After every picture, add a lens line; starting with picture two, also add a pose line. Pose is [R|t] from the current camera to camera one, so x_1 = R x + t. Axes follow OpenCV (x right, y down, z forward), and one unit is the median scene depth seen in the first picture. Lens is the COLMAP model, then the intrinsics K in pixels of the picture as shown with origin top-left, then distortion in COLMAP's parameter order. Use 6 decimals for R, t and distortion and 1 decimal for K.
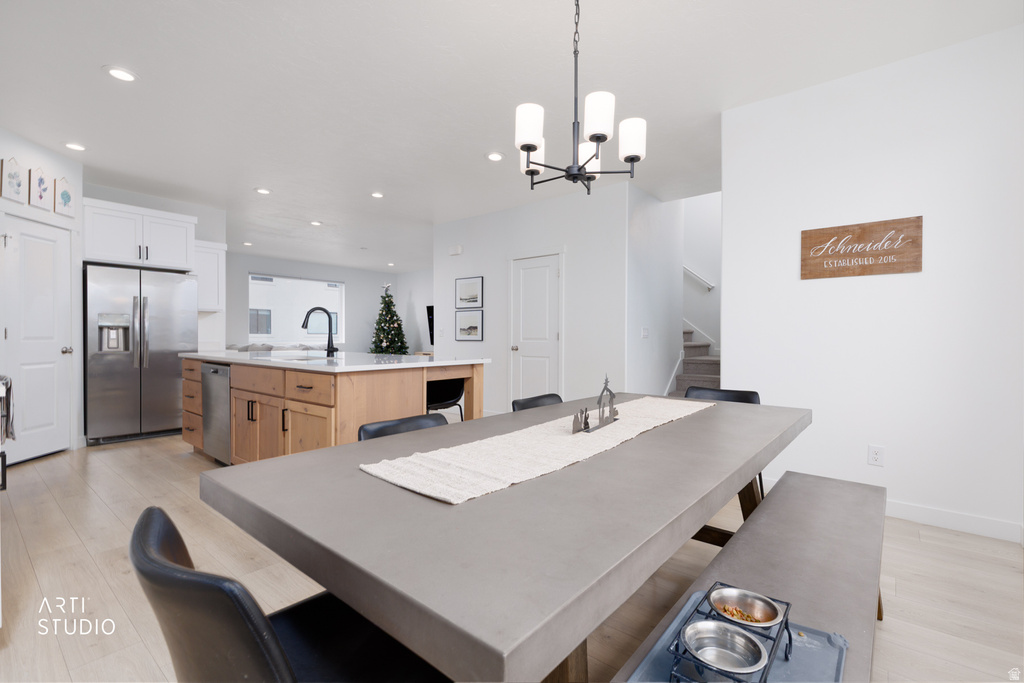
lens RADIAL K [[453.9, 0, 512.1], [0, 453.9, 338.6], [0, 0, 1]] dist [0.001747, -0.000012]
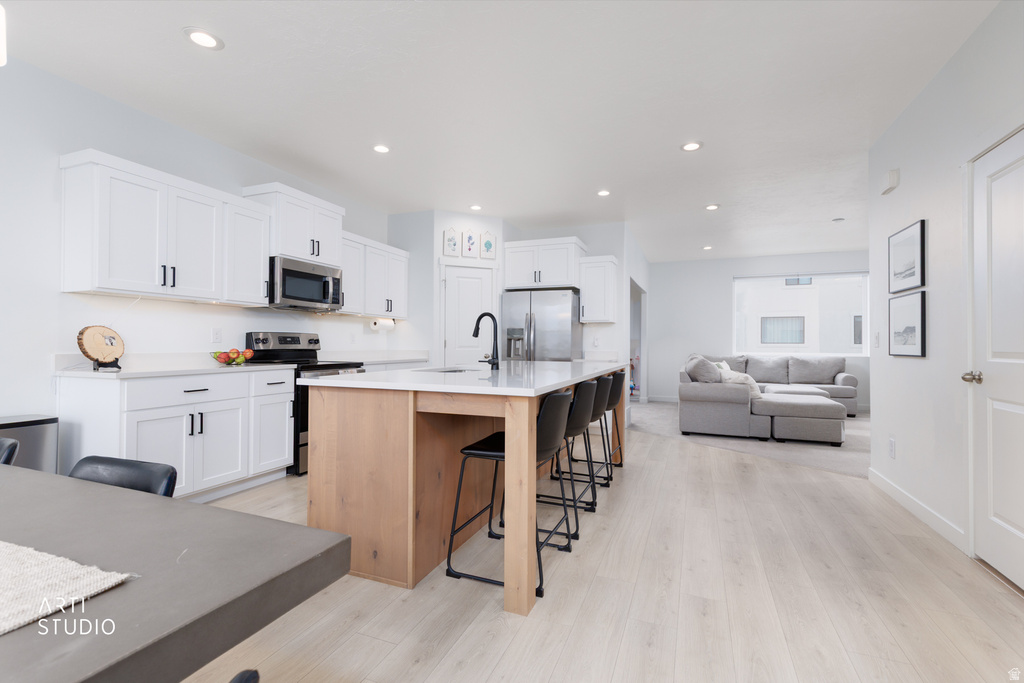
lens RADIAL K [[453.9, 0, 512.1], [0, 453.9, 338.6], [0, 0, 1]] dist [0.001747, -0.000012]
pose [[0.316503, -0.014584, -0.948479, 0.368037], [-0.008864, 0.999793, -0.018331, -0.002707], [0.948550, 0.014209, 0.316309, 0.672230]]
